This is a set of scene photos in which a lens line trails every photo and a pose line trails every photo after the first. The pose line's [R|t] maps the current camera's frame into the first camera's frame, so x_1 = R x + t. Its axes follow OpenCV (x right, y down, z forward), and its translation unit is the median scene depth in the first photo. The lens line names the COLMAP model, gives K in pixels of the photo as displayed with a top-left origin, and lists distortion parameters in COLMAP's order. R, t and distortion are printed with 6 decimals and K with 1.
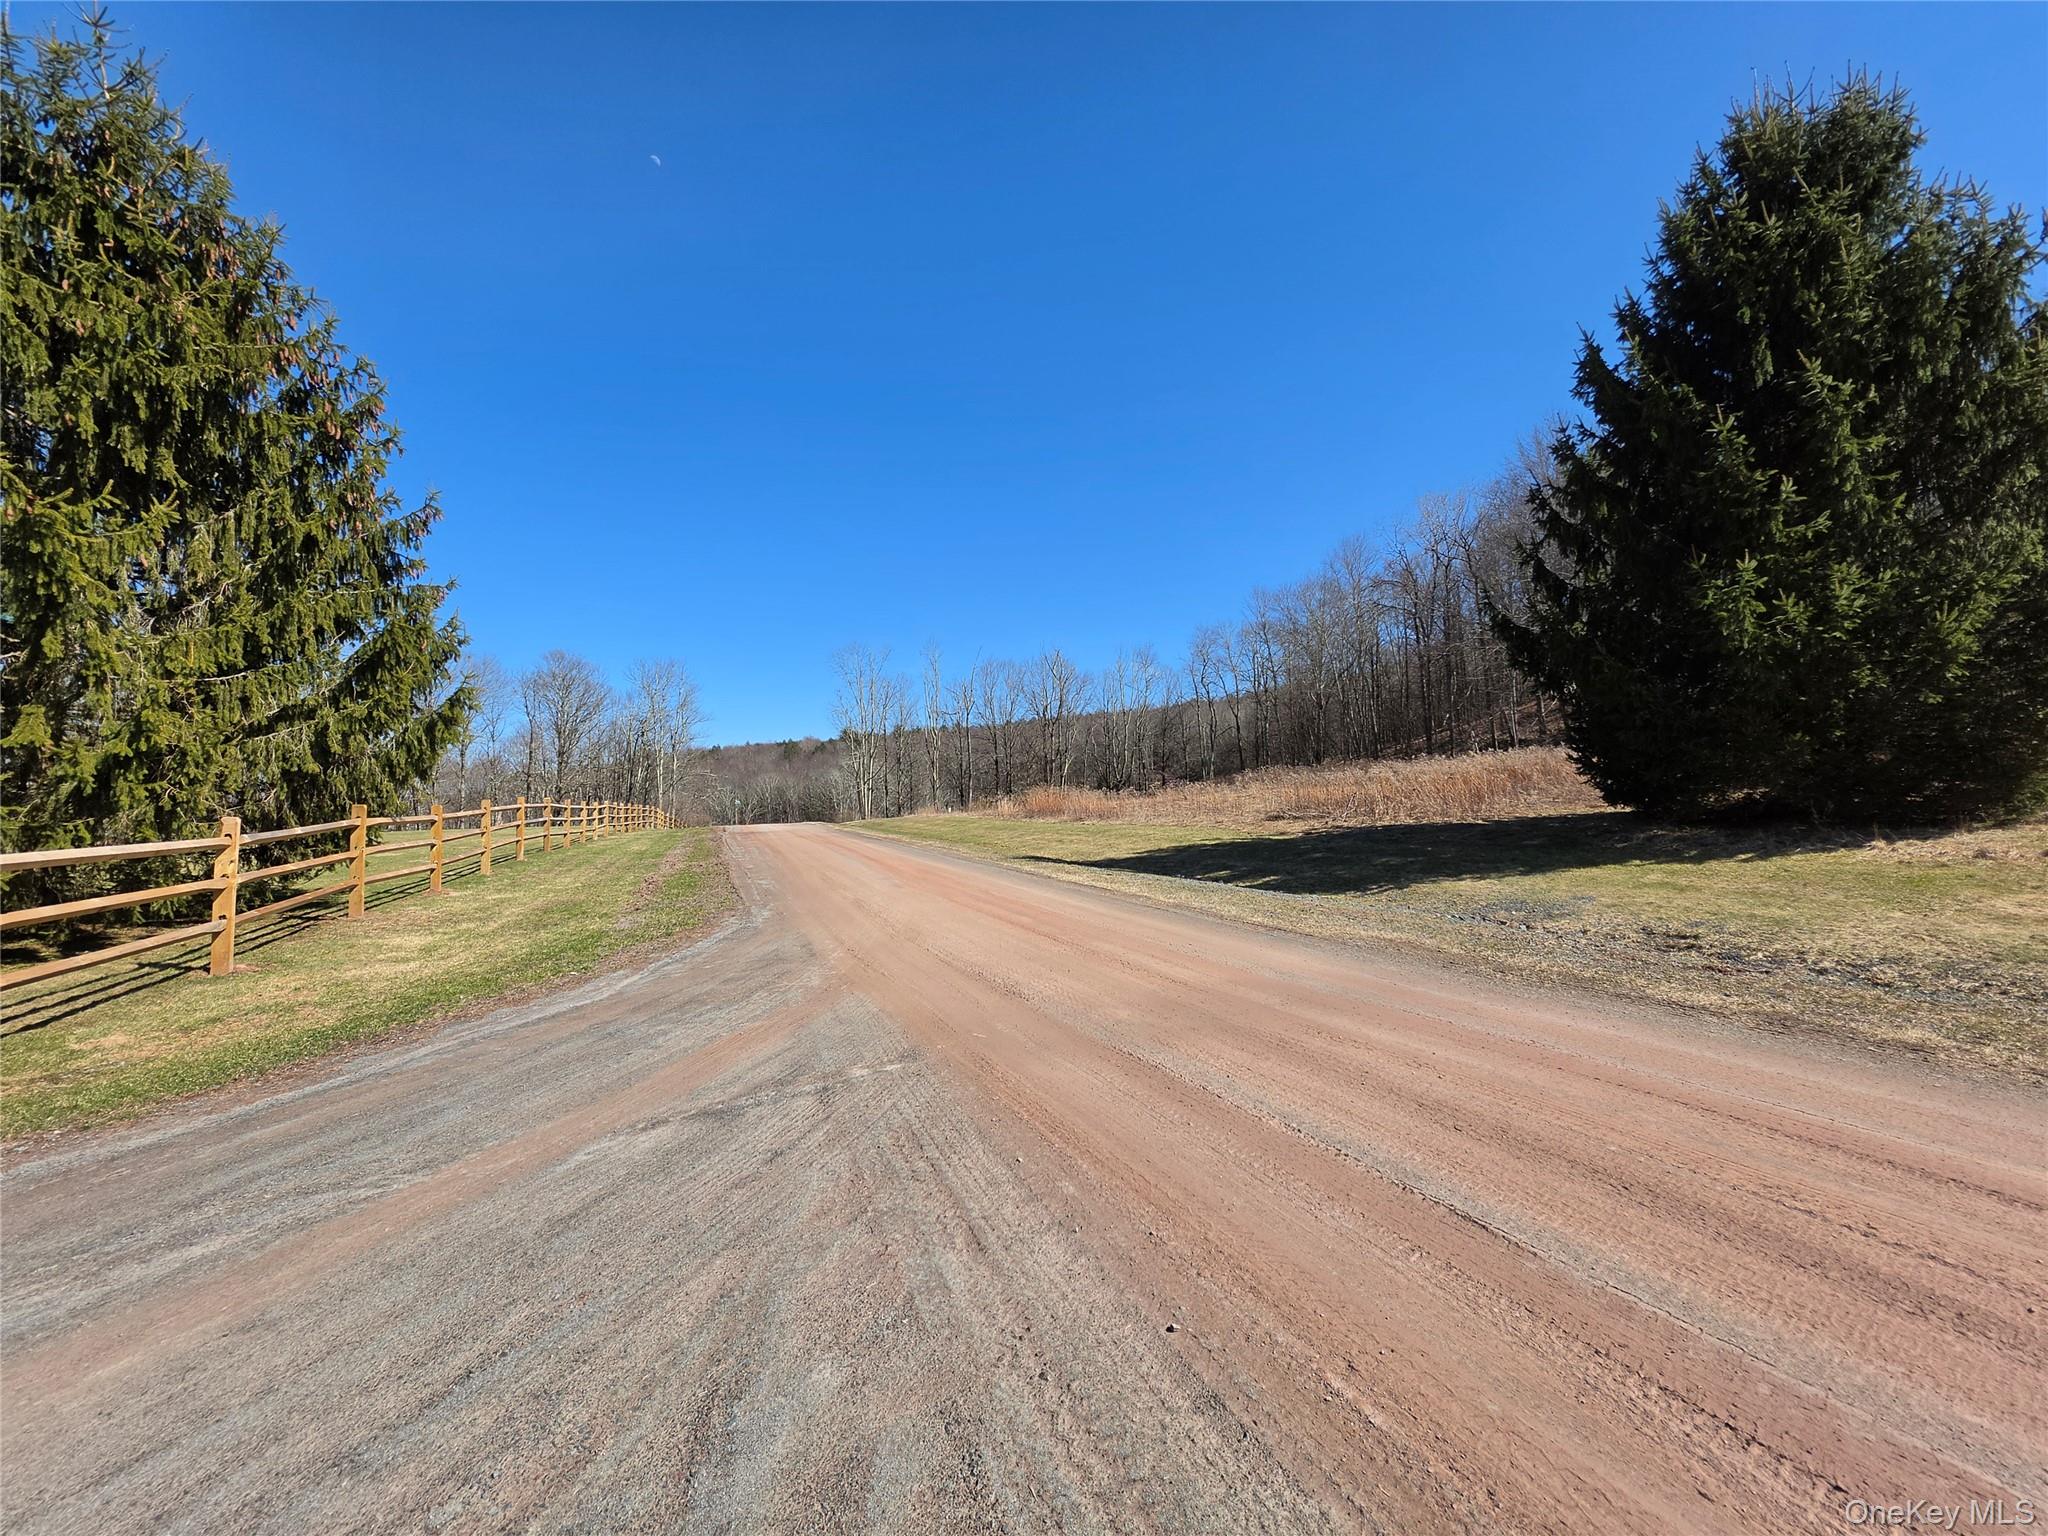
lens RADIAL K [[824.4, 0, 1028.7], [0, 824.4, 764.9], [0, 0, 1]] dist [-0.002113, 0.001270]
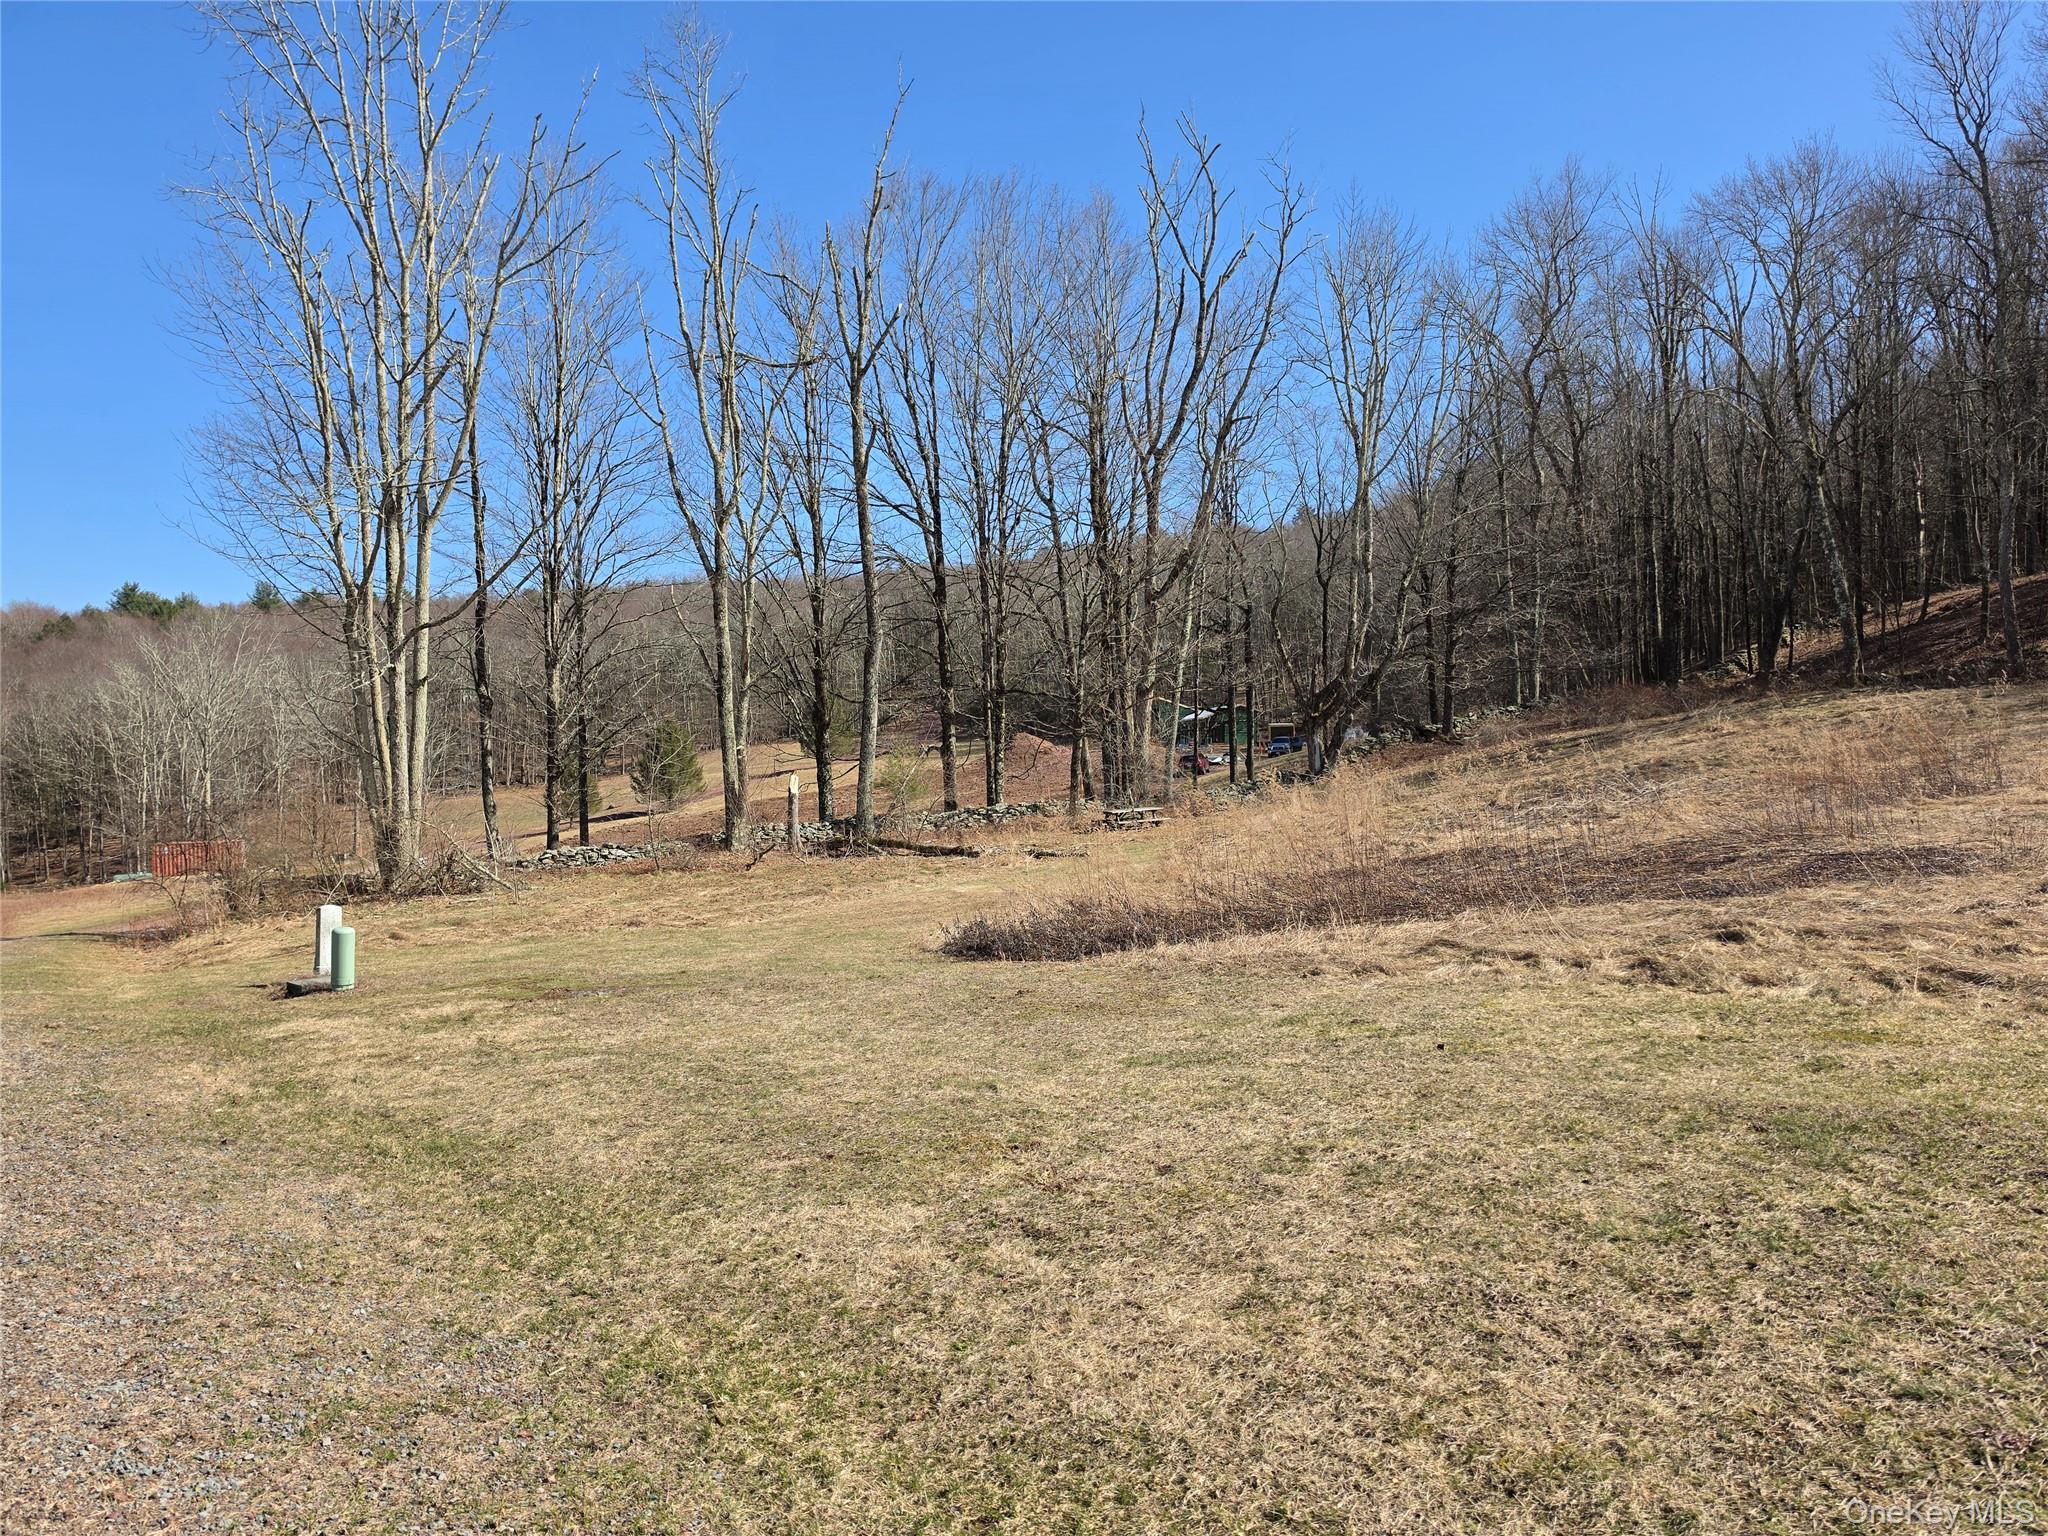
lens RADIAL K [[1425.4, 0, 1027.8], [0, 1425.4, 765.9], [0, 0, 1]] dist [0.065759, -0.076937]
pose [[0.941023, 0.002444, 0.338334, -0.364260], [-0.018497, 0.998850, 0.044231, 0.065426], [-0.337837, -0.047881, 0.939986, 1.350878]]
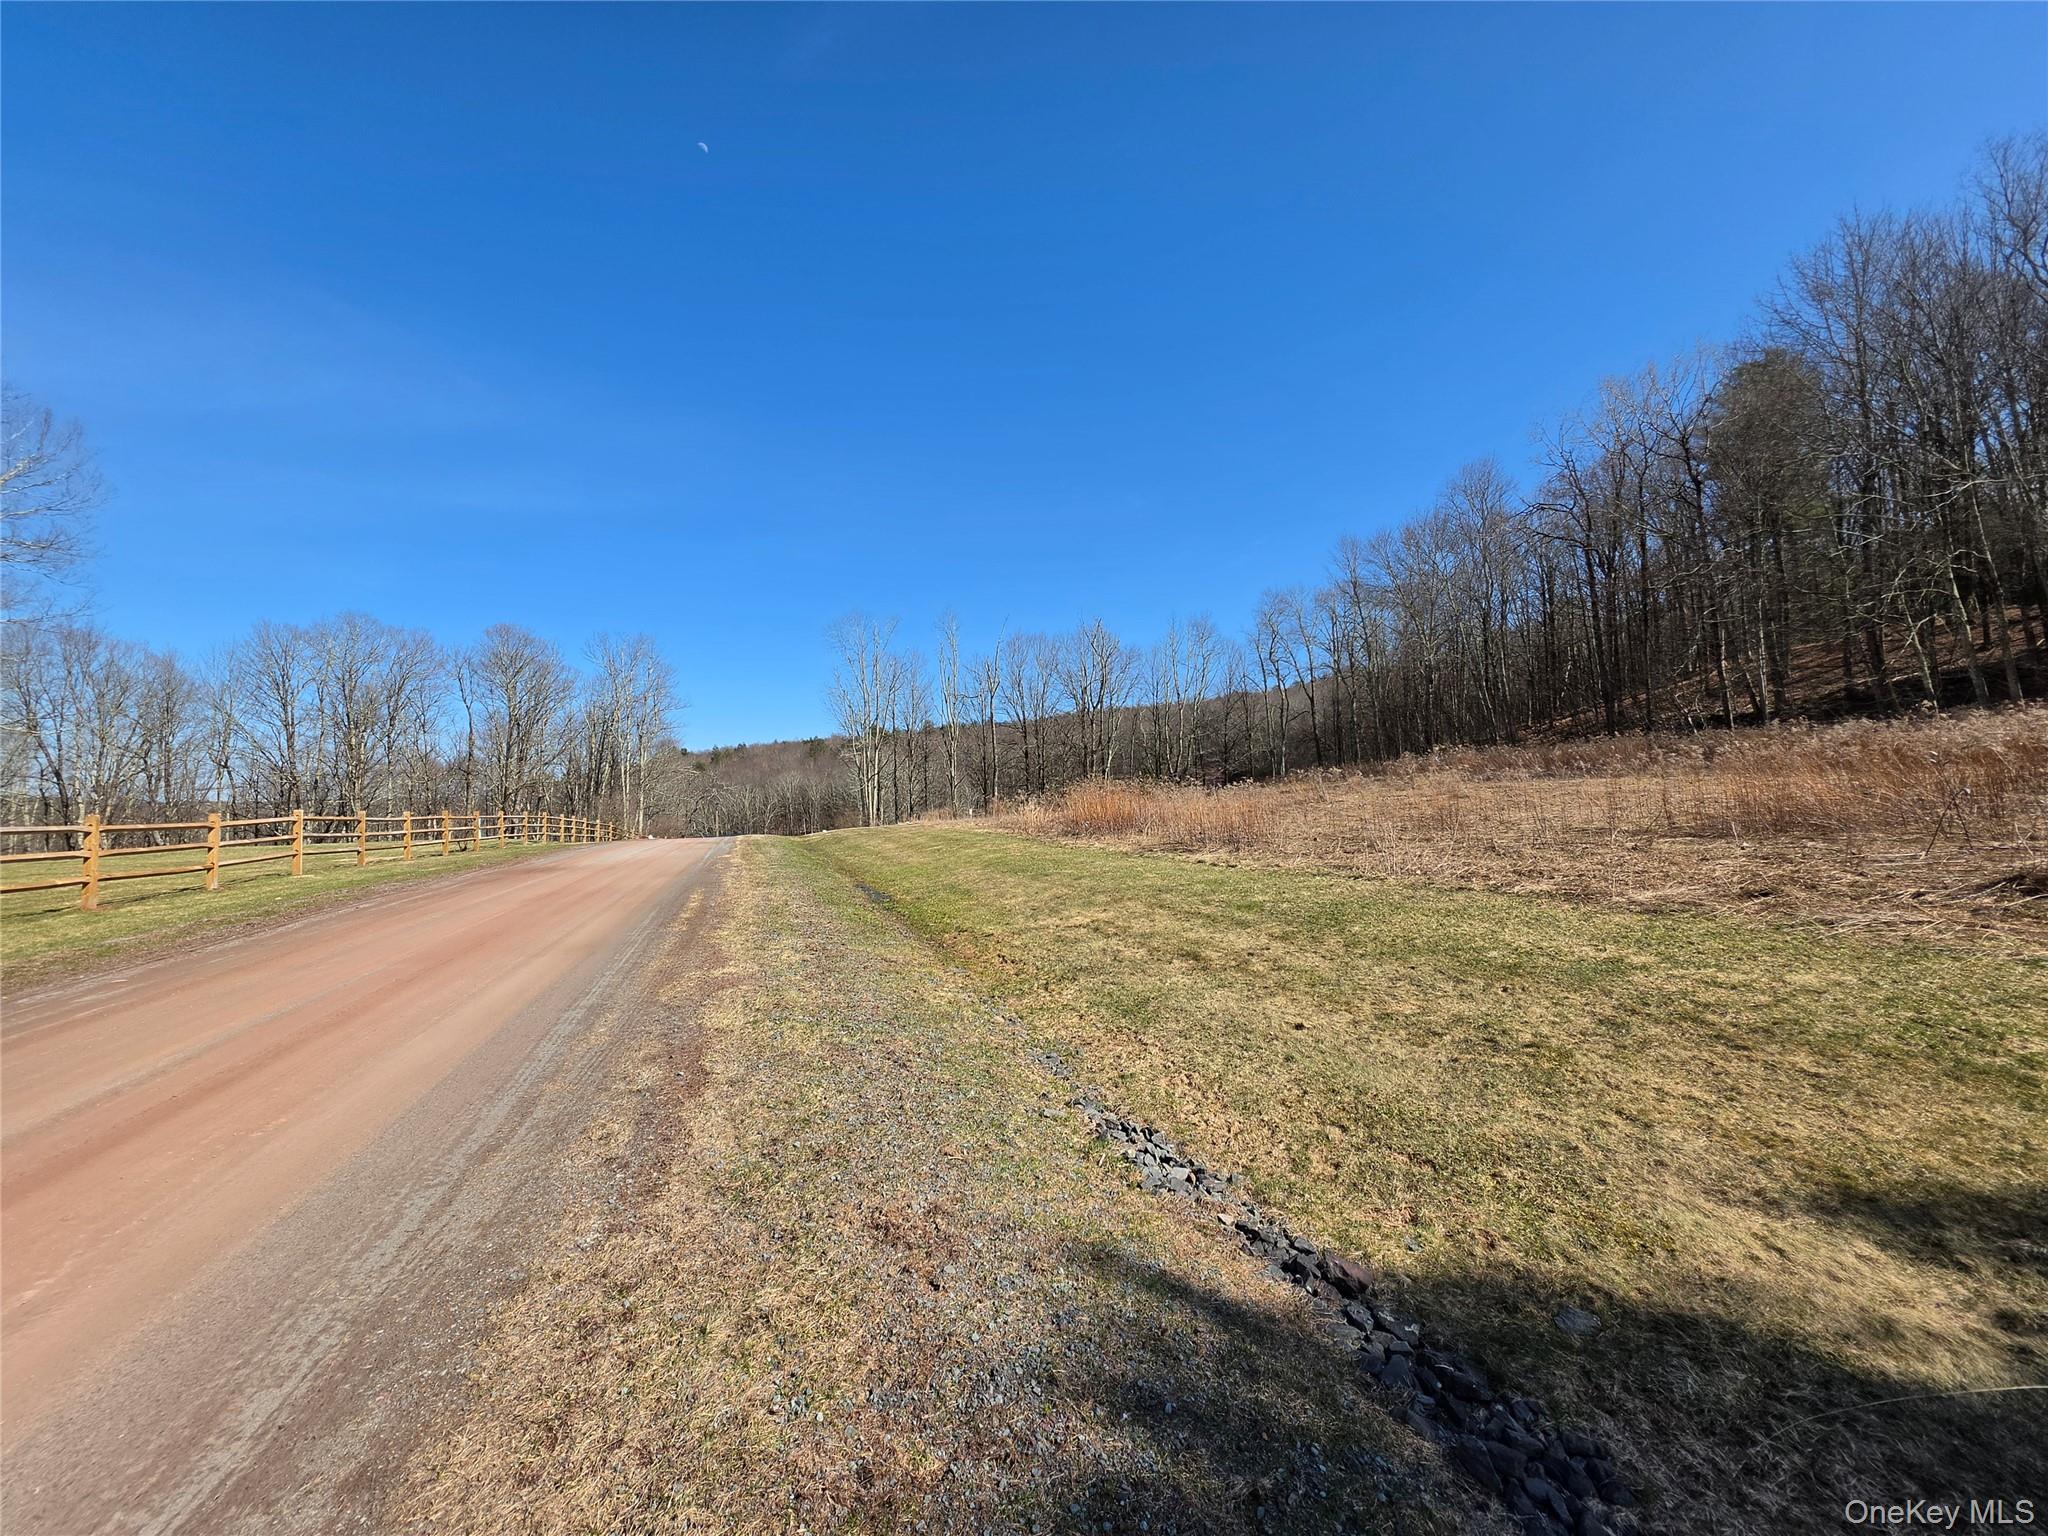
lens RADIAL K [[824.4, 0, 1009.5], [0, 824.4, 759.0], [0, 0, 1]] dist [-0.002113, 0.001270]
pose [[0.997848, -0.007545, -0.065132, -0.003073], [0.007243, 0.999962, -0.004866, 0.014591], [0.065167, 0.004384, 0.997865, 0.477394]]
